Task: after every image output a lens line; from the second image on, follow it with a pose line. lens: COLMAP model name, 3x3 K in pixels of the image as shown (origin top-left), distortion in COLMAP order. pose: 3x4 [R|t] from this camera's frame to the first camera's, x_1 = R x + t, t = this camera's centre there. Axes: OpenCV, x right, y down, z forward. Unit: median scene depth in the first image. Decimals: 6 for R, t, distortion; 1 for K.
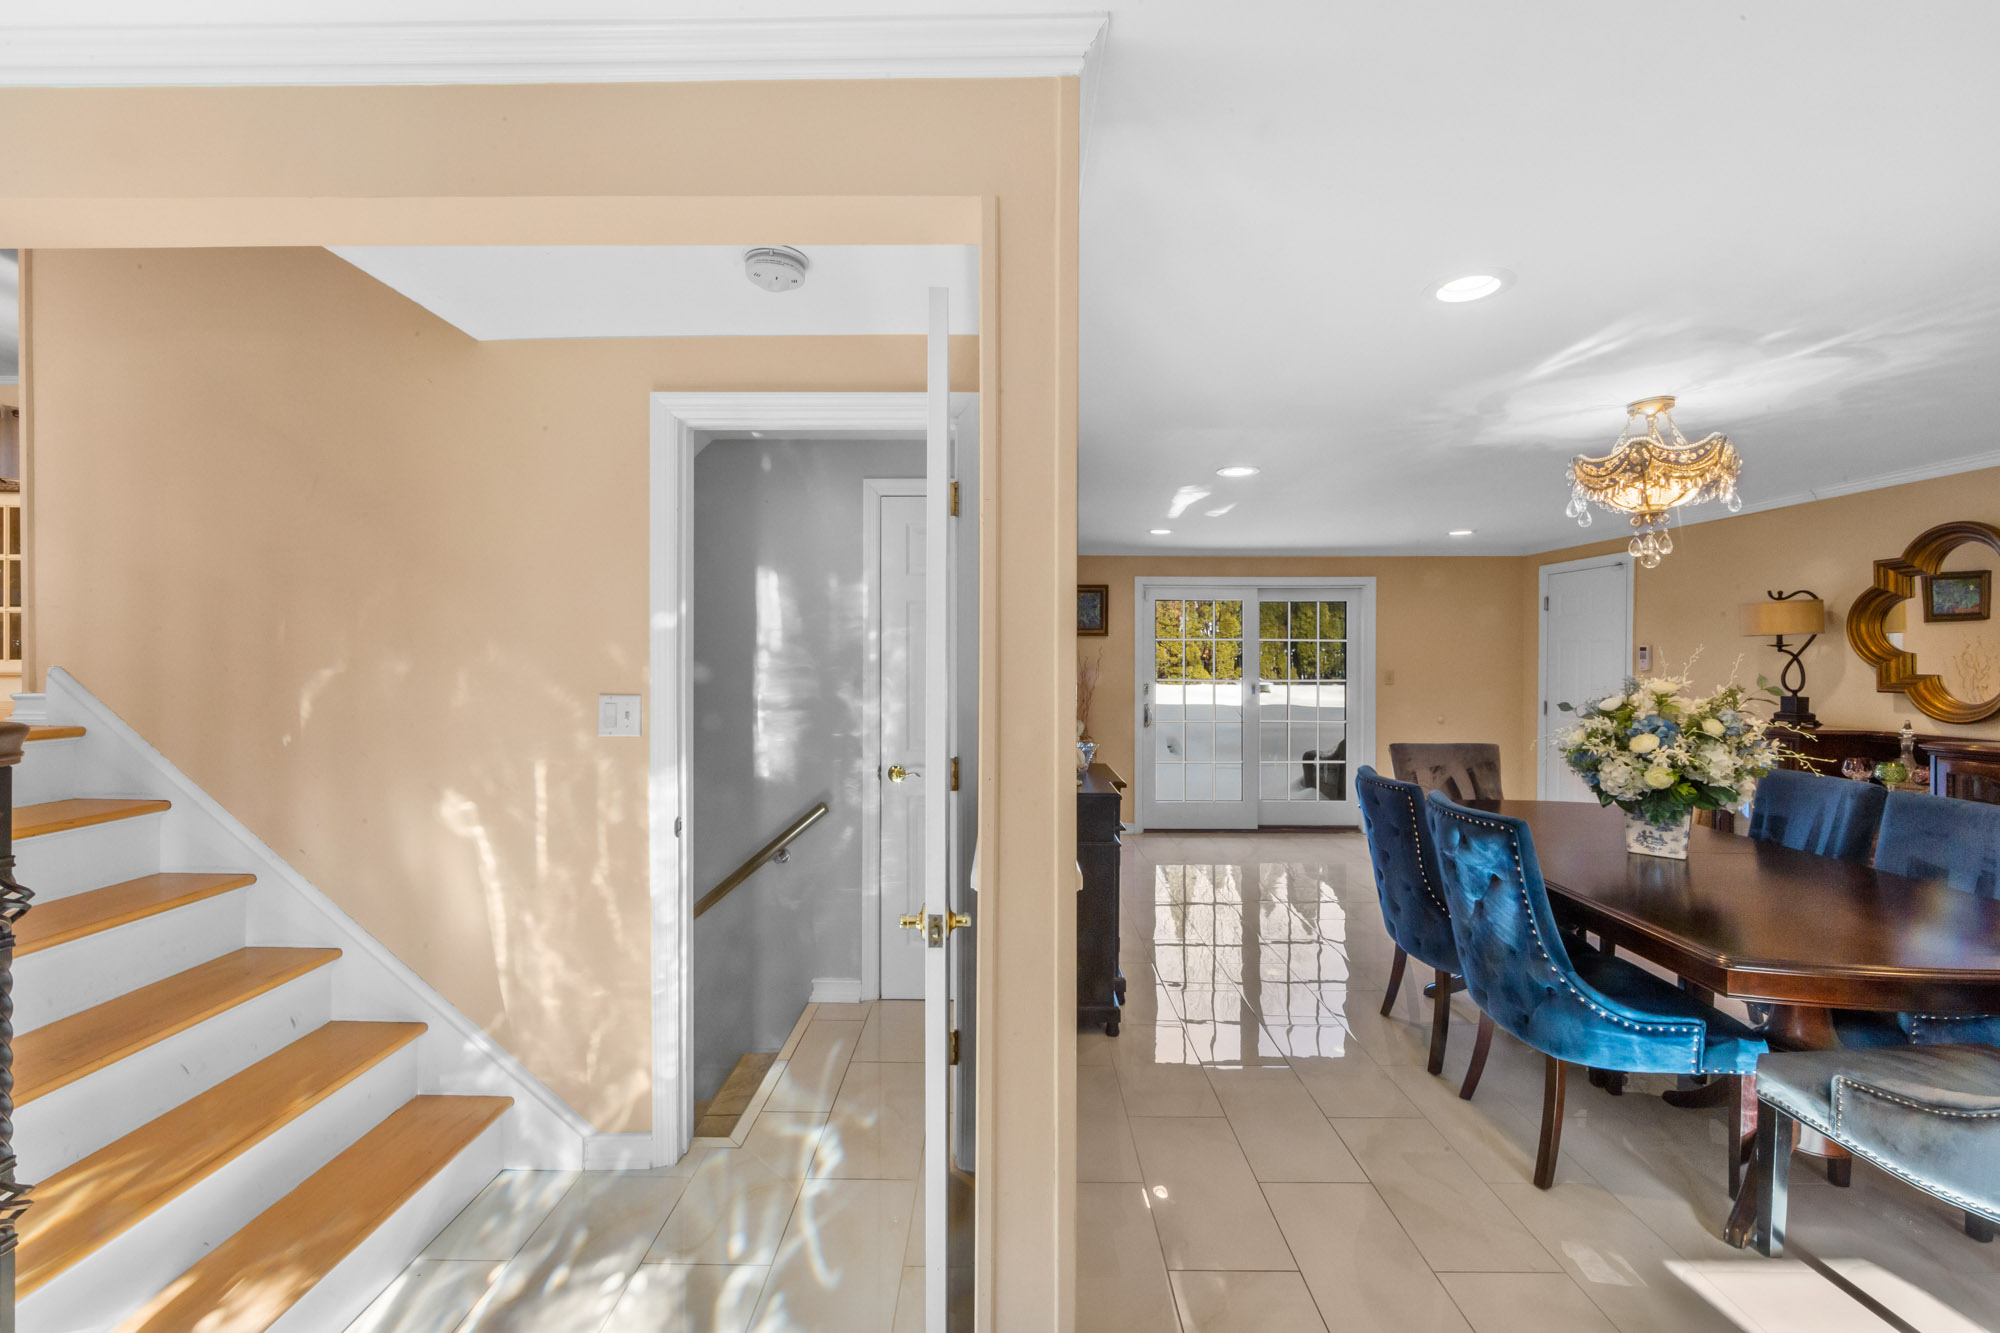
lens RADIAL K [[793.9, 0, 991.6], [0, 793.9, 654.8], [0, 0, 1]] dist [-0.002537, 0.000339]
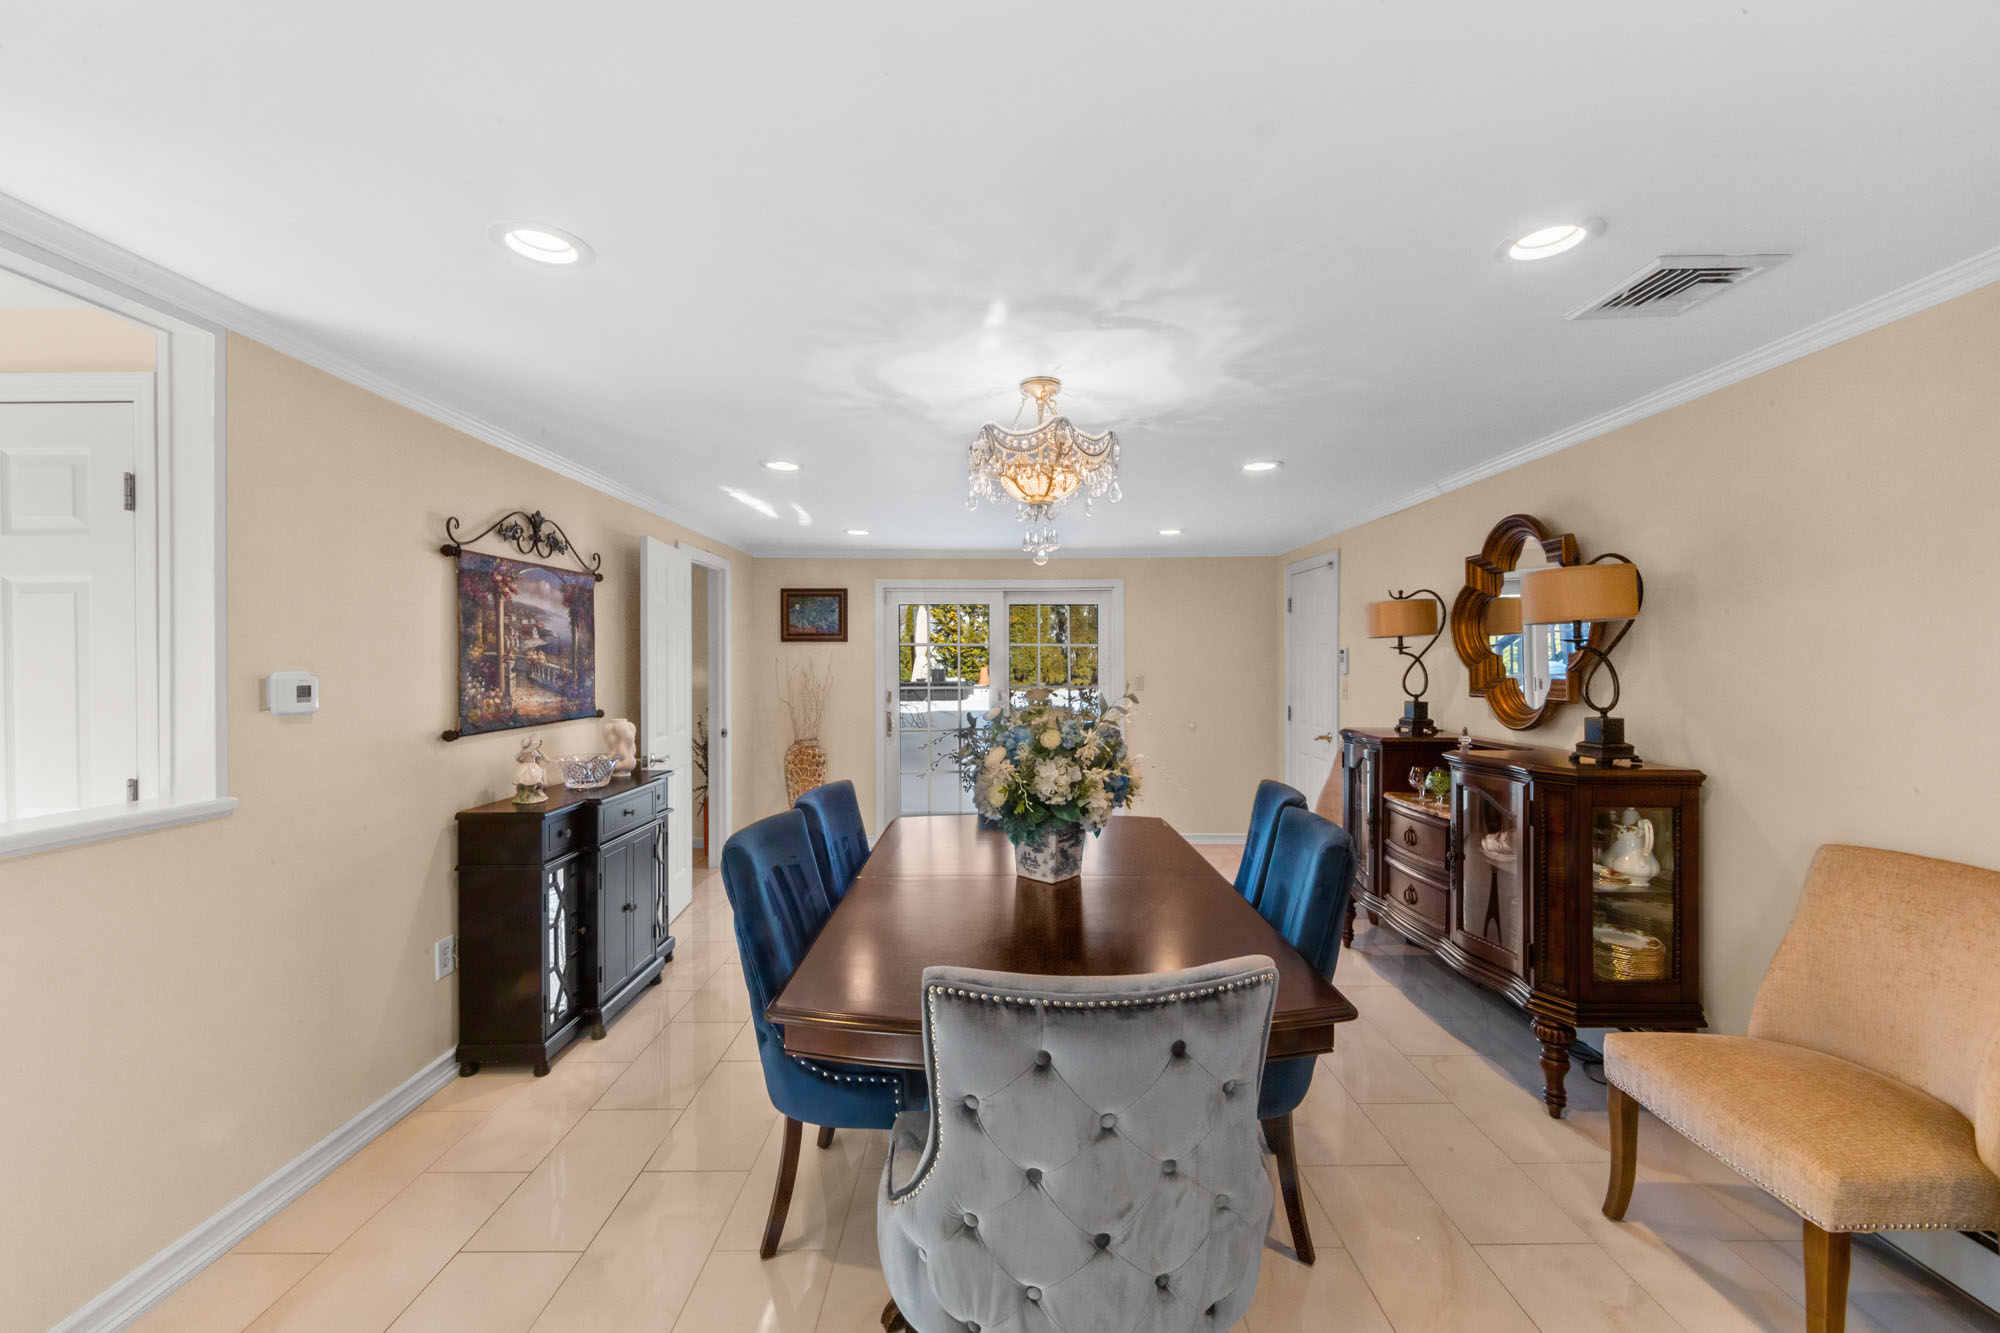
lens RADIAL K [[793.9, 0, 995.5], [0, 793.9, 662.1], [0, 0, 1]] dist [-0.002537, 0.000339]
pose [[0.999901, -0.006319, 0.012551, 0.535000], [0.006281, 0.999976, 0.003023, -0.000150], [-0.012569, -0.002944, 0.999917, 0.057387]]
